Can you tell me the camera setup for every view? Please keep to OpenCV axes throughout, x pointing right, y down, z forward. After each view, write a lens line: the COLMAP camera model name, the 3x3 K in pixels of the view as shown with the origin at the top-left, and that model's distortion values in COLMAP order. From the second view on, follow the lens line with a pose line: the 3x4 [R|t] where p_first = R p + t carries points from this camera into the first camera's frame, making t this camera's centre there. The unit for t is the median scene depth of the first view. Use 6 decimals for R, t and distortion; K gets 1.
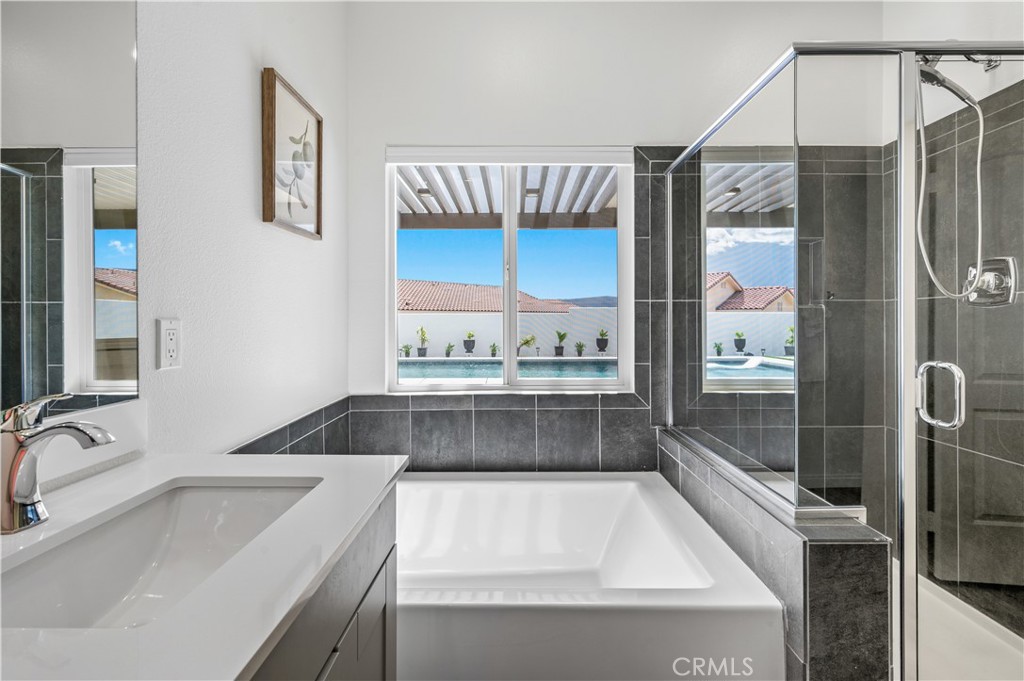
lens RADIAL K [[465.0, 0, 515.0], [0, 465.0, 321.8], [0, 0, 1]] dist [0.000541, 0.000449]
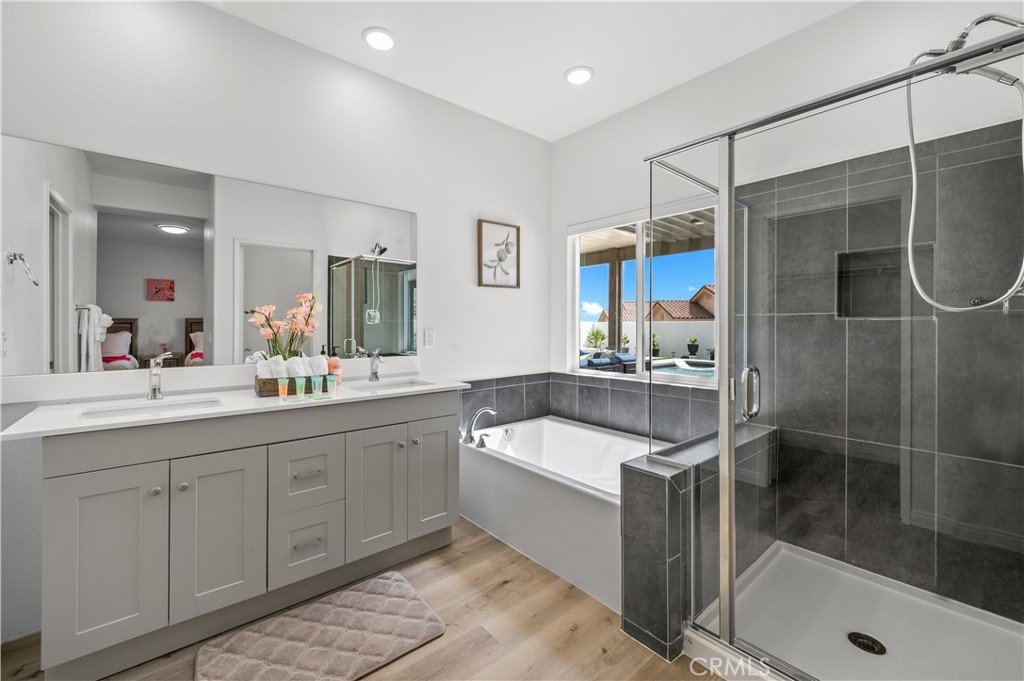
lens RADIAL K [[409.5, 0, 507.7], [0, 409.5, 329.4], [0, 0, 1]] dist [-0.001921, 0.001556]
pose [[0.652813, 0.008956, -0.757466, 0.717278], [-0.006426, 0.999960, 0.006286, -0.011472], [0.757492, 0.000764, 0.652845, -0.136440]]
